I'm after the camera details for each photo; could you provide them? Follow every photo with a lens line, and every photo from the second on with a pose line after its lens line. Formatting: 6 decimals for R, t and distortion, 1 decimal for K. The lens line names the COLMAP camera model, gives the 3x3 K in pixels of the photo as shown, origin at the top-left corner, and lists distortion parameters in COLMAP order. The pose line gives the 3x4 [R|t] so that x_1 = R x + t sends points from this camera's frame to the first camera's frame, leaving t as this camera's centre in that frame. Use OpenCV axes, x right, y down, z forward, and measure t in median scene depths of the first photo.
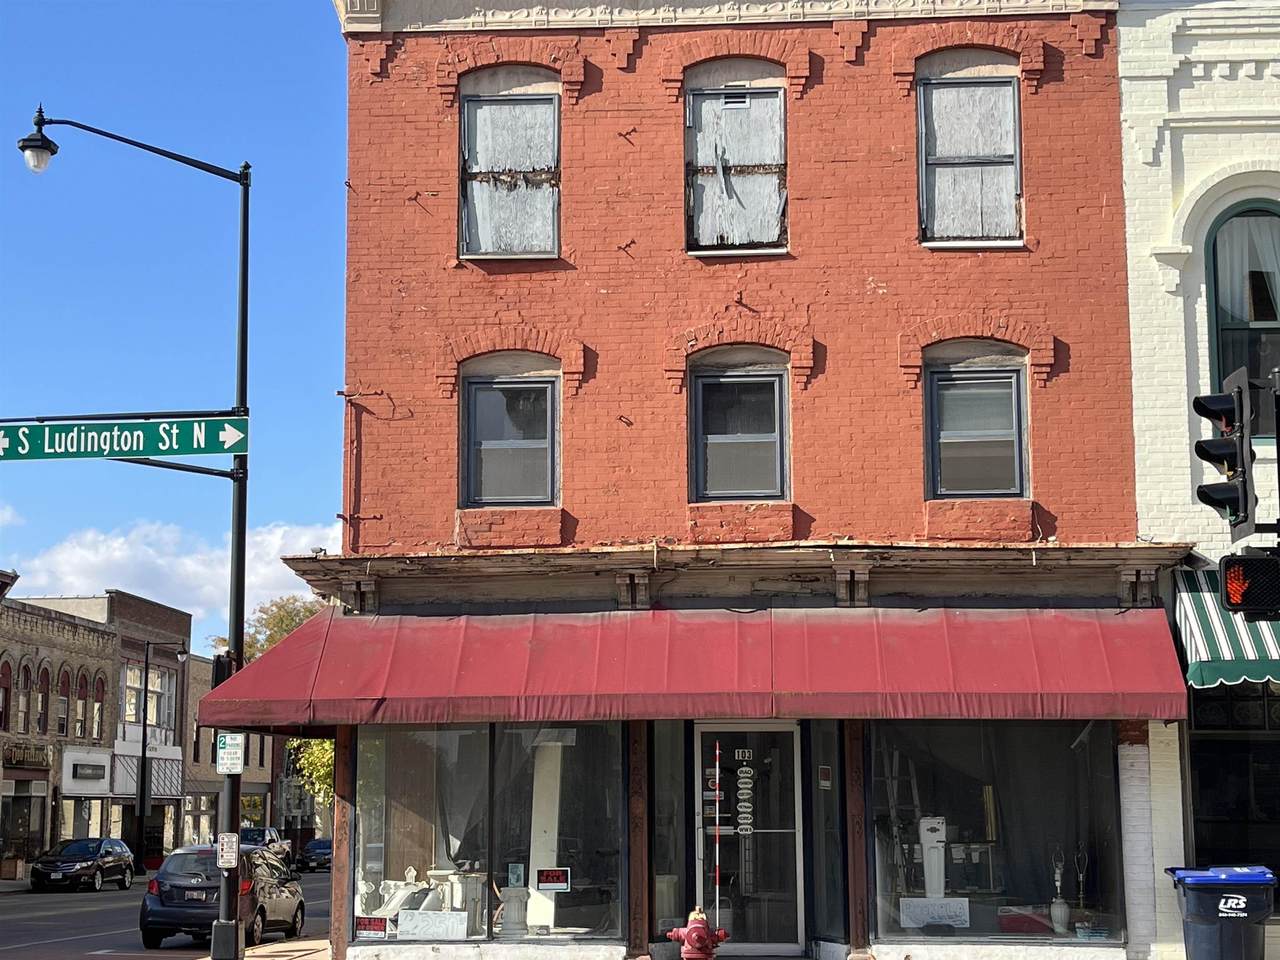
lens RADIAL K [[2014.7, 0, 639.9], [0, 2014.7, 479.1], [0, 0, 1]] dist [0.103437, 0.000000]
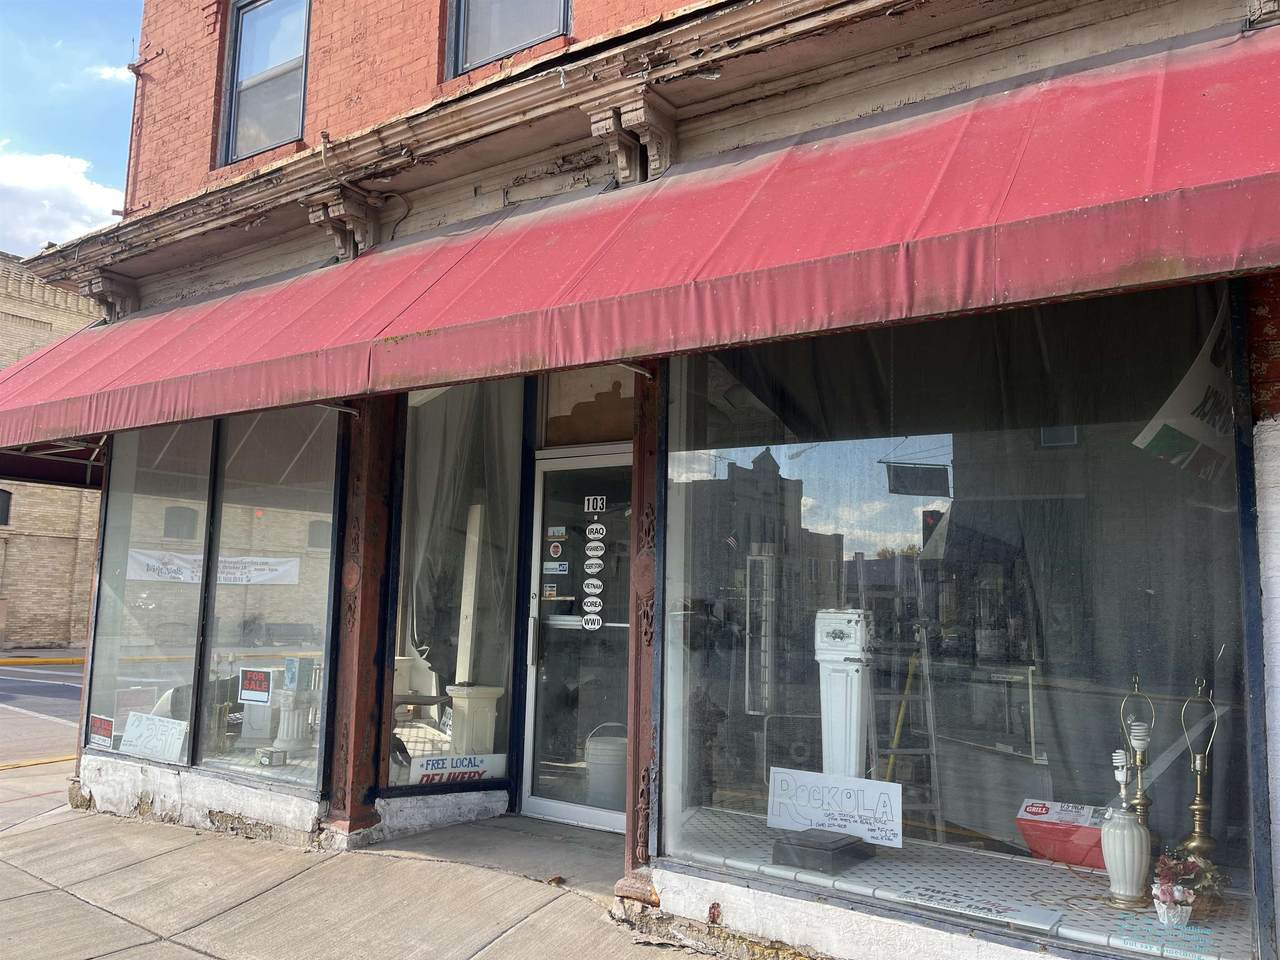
lens RADIAL K [[966.4, 0, 636.3], [0, 966.4, 490.4], [0, 0, 1]] dist [0.026902, -0.007441]
pose [[0.861912, -0.032004, -0.506047, 0.226413], [0.053444, 0.998181, 0.027899, 0.131982], [0.504233, -0.051091, 0.862055, 0.792429]]
